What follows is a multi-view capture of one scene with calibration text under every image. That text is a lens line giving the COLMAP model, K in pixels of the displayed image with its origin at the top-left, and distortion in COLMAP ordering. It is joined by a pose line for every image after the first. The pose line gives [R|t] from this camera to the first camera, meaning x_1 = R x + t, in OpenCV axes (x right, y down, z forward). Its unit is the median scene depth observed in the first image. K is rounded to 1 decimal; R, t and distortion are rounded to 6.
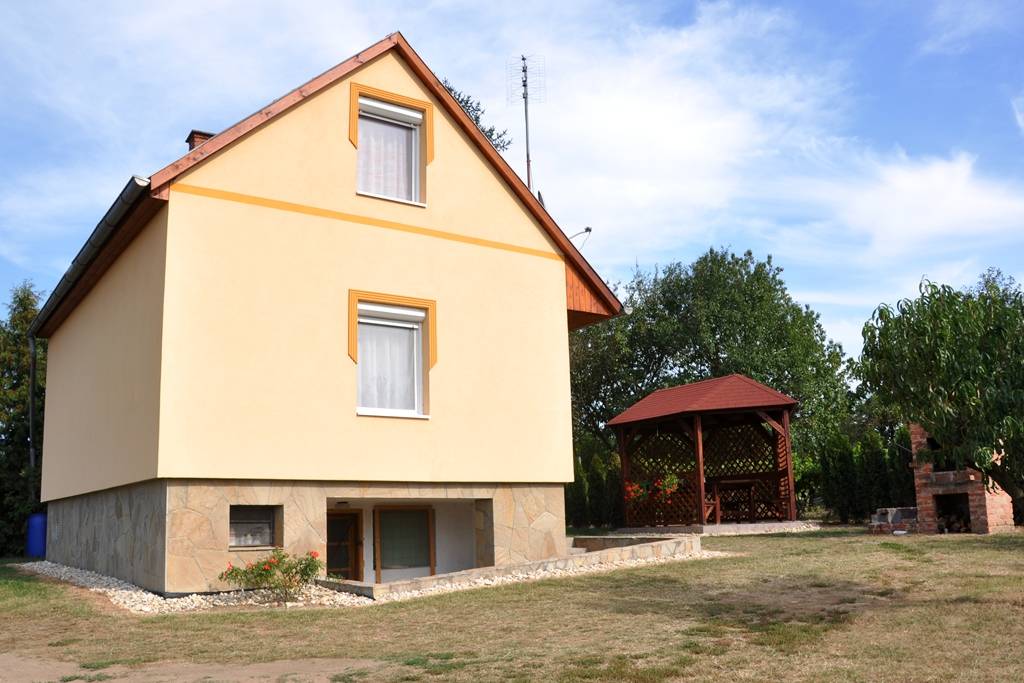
lens RADIAL K [[897.4, 0, 513.5], [0, 897.4, 374.3], [0, 0, 1]] dist [-0.124680, 0.001321]
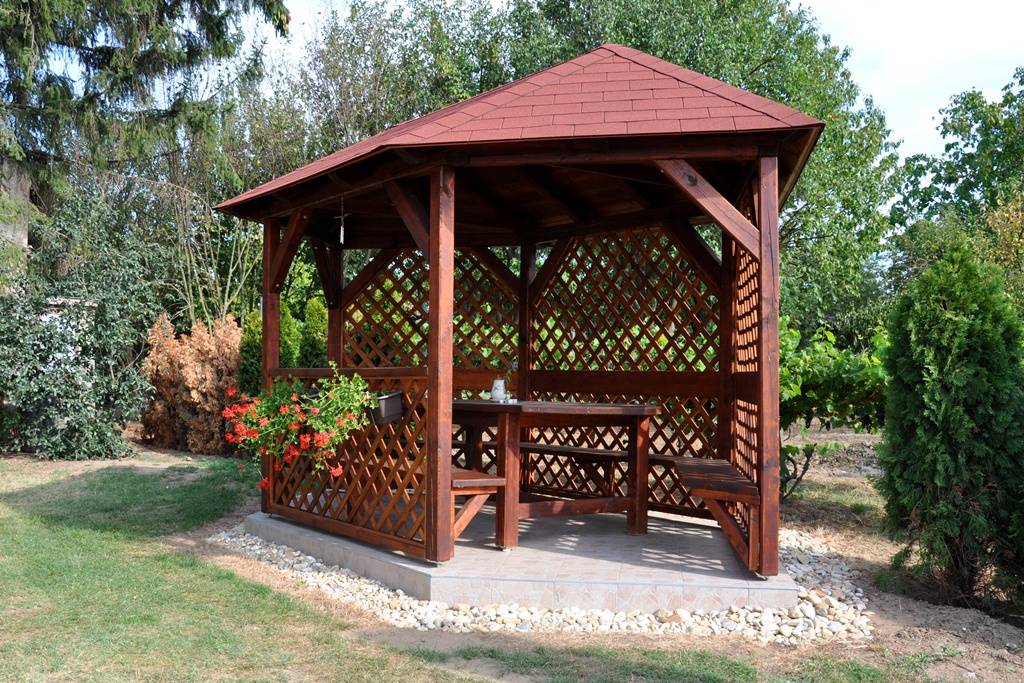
lens RADIAL K [[943.4, 0, 512.0], [0, 943.4, 341.5], [0, 0, 1]] dist [-0.009874, -0.005006]
pose [[0.998641, 0.038432, 0.035215, 0.210181], [-0.042896, 0.989738, 0.136305, 0.056091], [-0.029615, -0.137631, 0.990041, 0.676547]]
